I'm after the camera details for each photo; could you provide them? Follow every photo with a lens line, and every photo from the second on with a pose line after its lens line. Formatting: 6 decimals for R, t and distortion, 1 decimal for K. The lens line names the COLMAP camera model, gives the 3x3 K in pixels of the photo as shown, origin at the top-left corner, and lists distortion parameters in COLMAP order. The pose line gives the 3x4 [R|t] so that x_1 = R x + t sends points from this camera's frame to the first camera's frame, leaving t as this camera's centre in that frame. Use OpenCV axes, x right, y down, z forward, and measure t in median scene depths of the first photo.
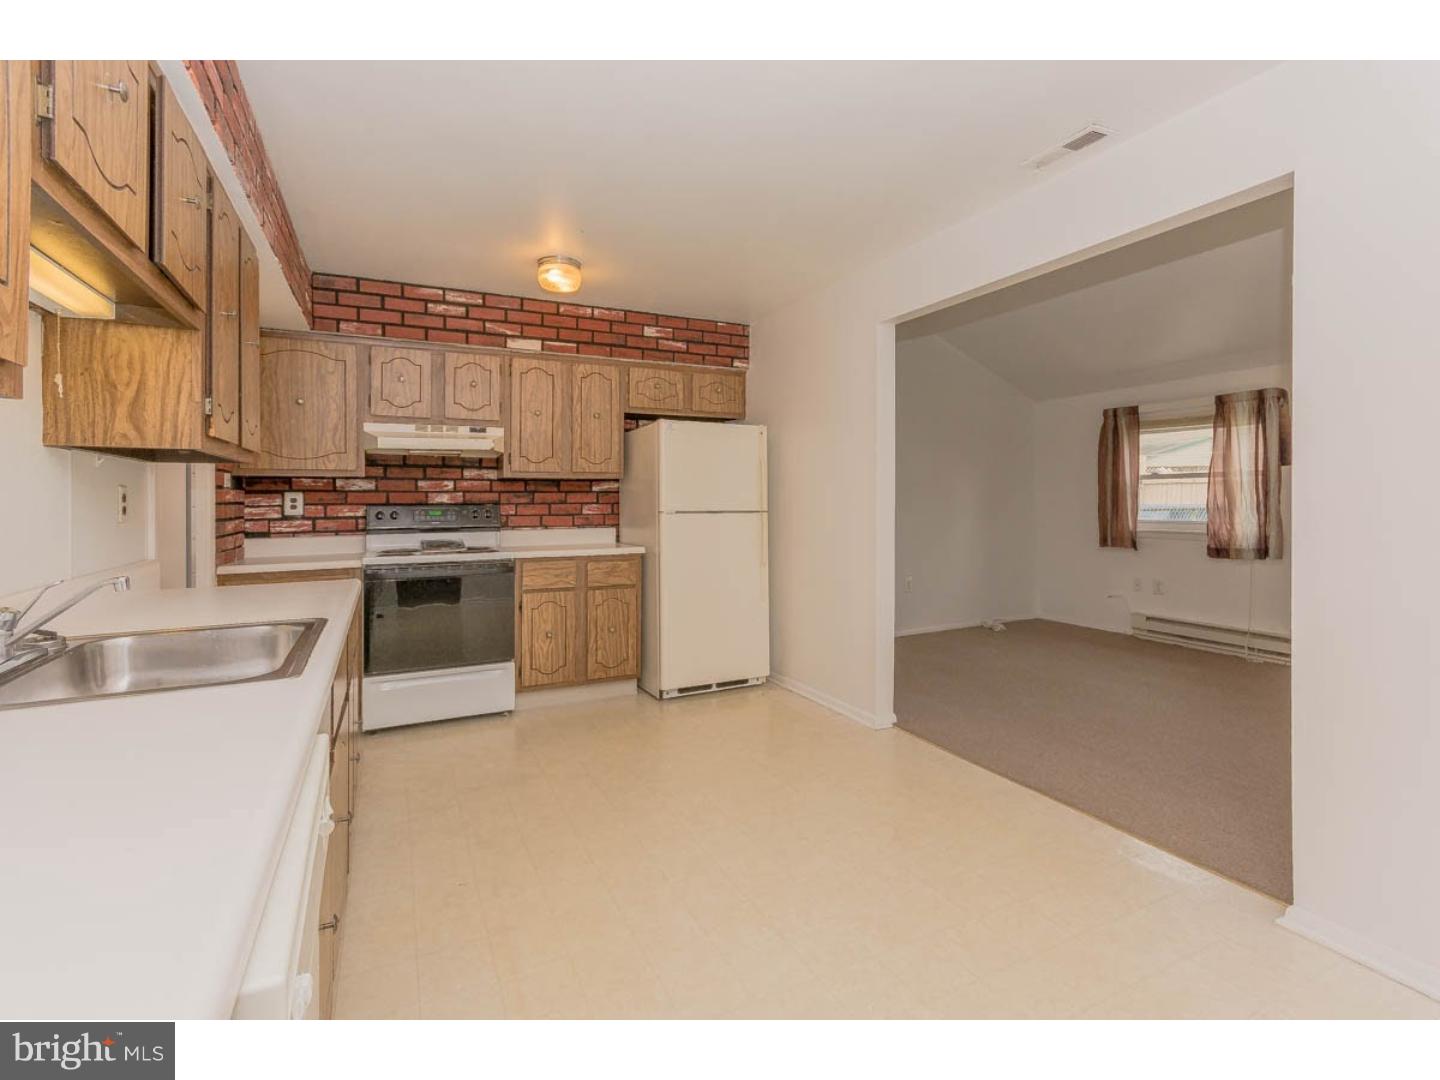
lens RADIAL K [[672.3, 0, 694.7], [0, 672.3, 486.2], [0, 0, 1]] dist [0.000488, -0.000374]
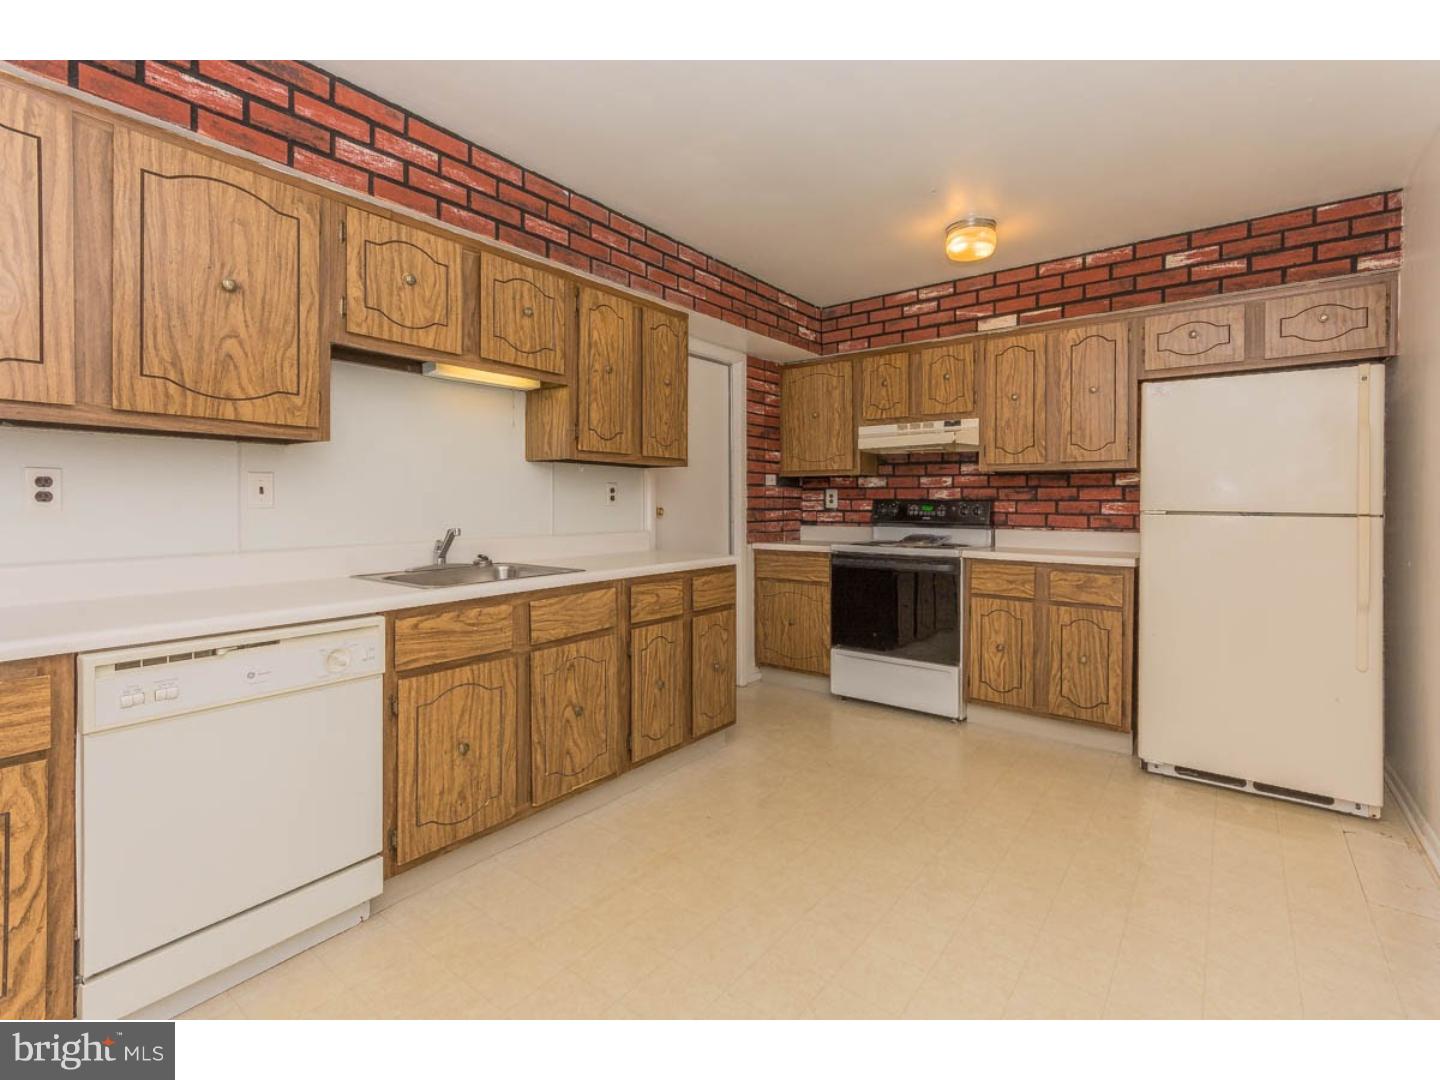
lens RADIAL K [[672.3, 0, 740.7], [0, 672.3, 494.0], [0, 0, 1]] dist [0.000488, -0.000374]
pose [[0.441635, -0.004942, -0.897181, 0.413037], [0.009443, 0.999955, -0.000860, 0.016378], [0.897145, -0.008092, 0.441662, 0.297280]]
